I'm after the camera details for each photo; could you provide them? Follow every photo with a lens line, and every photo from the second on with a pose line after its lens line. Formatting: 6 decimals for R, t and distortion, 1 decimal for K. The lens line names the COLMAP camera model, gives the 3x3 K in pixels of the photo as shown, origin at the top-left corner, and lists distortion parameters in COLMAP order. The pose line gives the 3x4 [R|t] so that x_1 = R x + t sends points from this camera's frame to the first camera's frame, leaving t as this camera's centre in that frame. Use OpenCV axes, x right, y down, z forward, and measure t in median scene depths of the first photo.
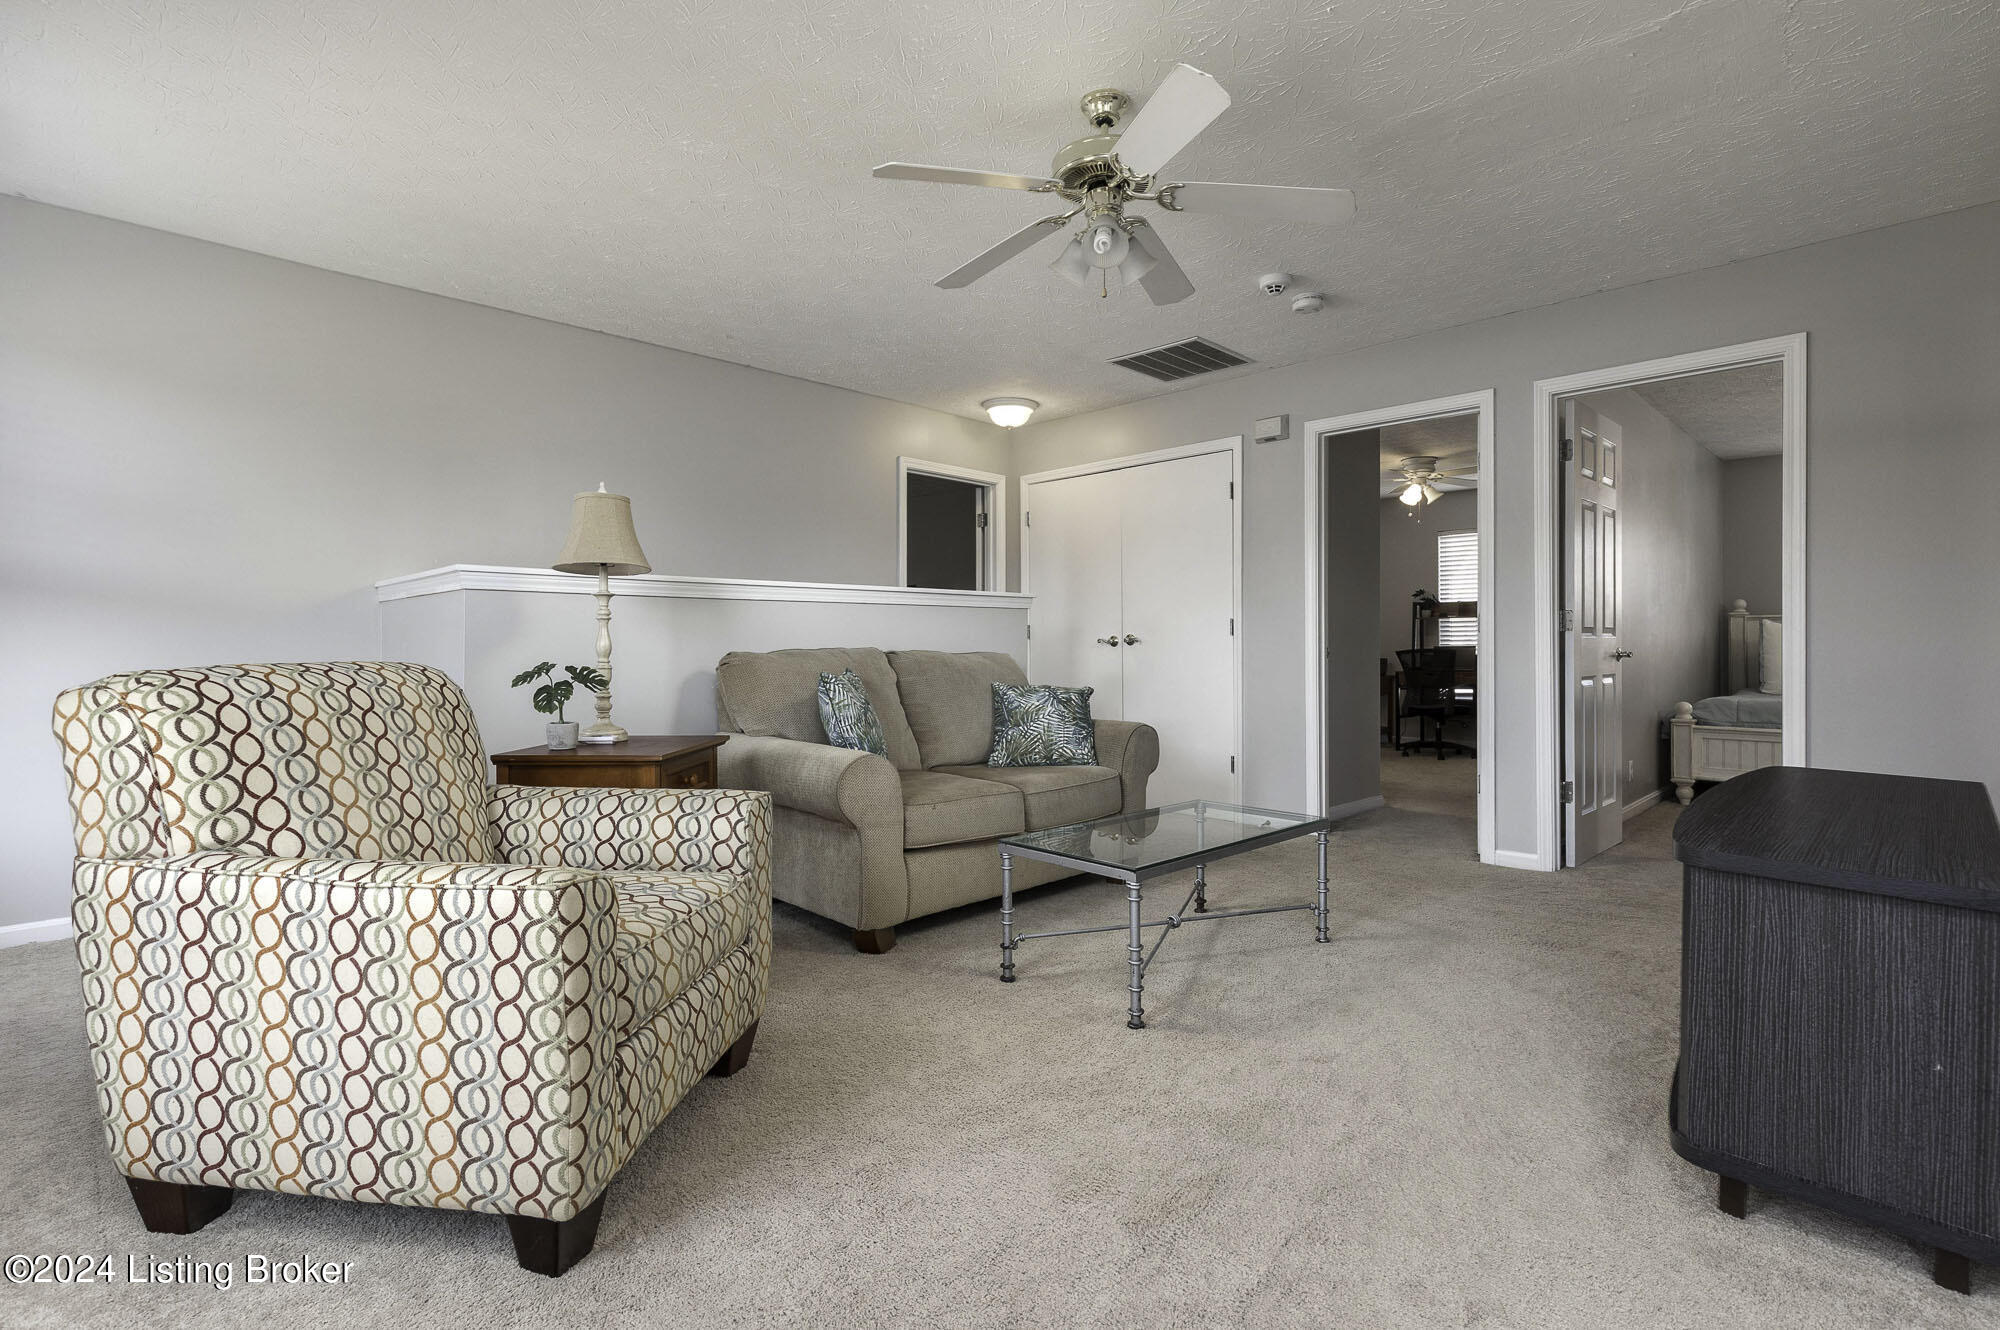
lens RADIAL K [[926.3, 0, 1003.1], [0, 926.3, 657.7], [0, 0, 1]] dist [0.002496, 0.000795]
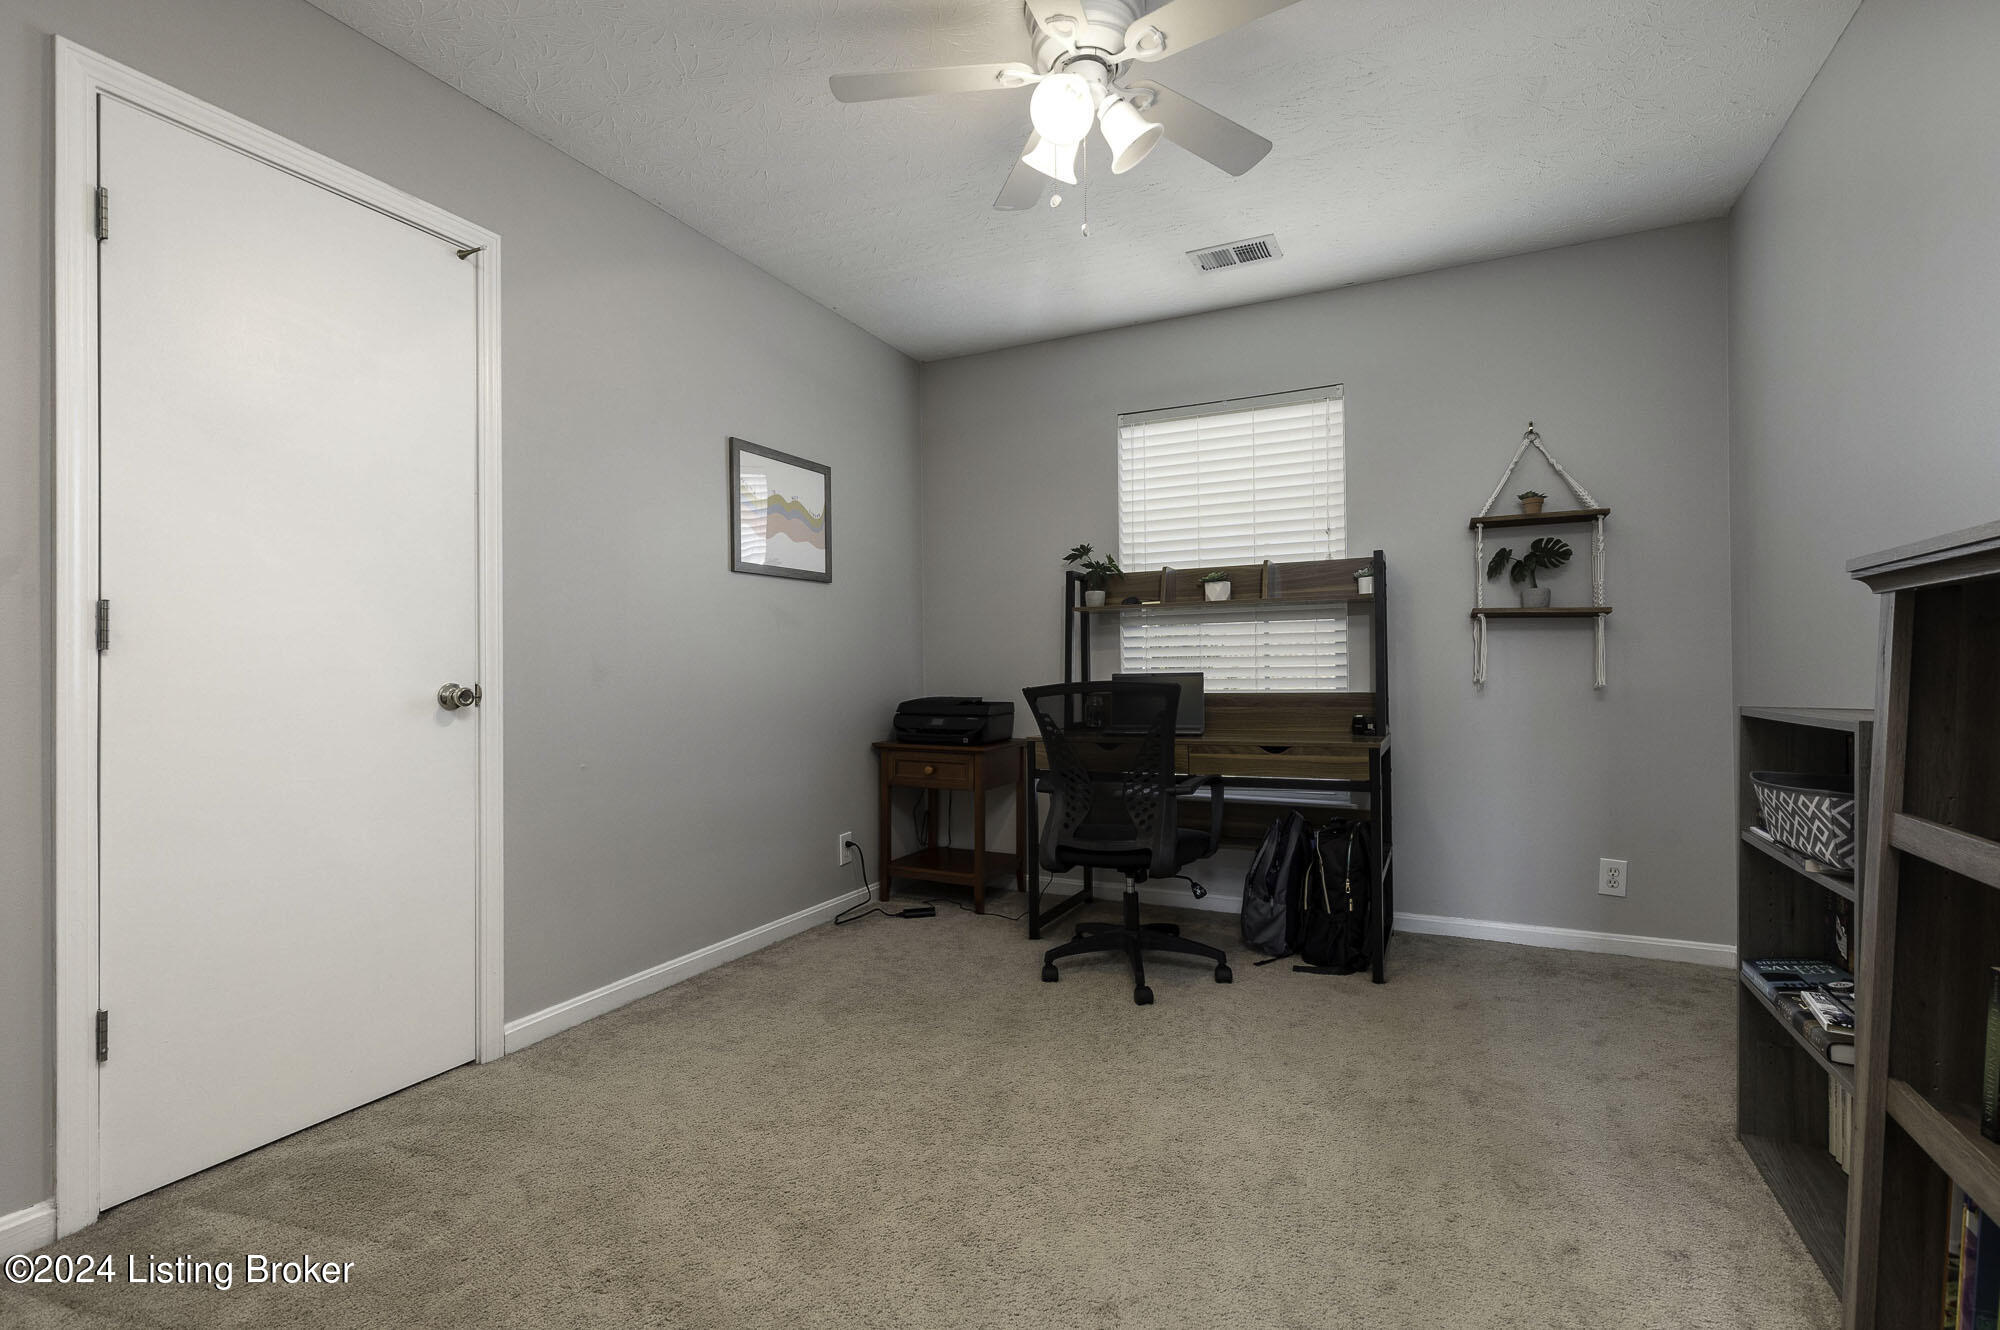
lens RADIAL K [[926.3, 0, 998.5], [0, 926.3, 671.7], [0, 0, 1]] dist [0.002496, 0.000795]
pose [[0.943081, 0.003484, 0.332546, 0.274414], [0.000675, 0.999923, -0.012391, -0.009210], [-0.332564, 0.011910, 0.943006, 0.615841]]
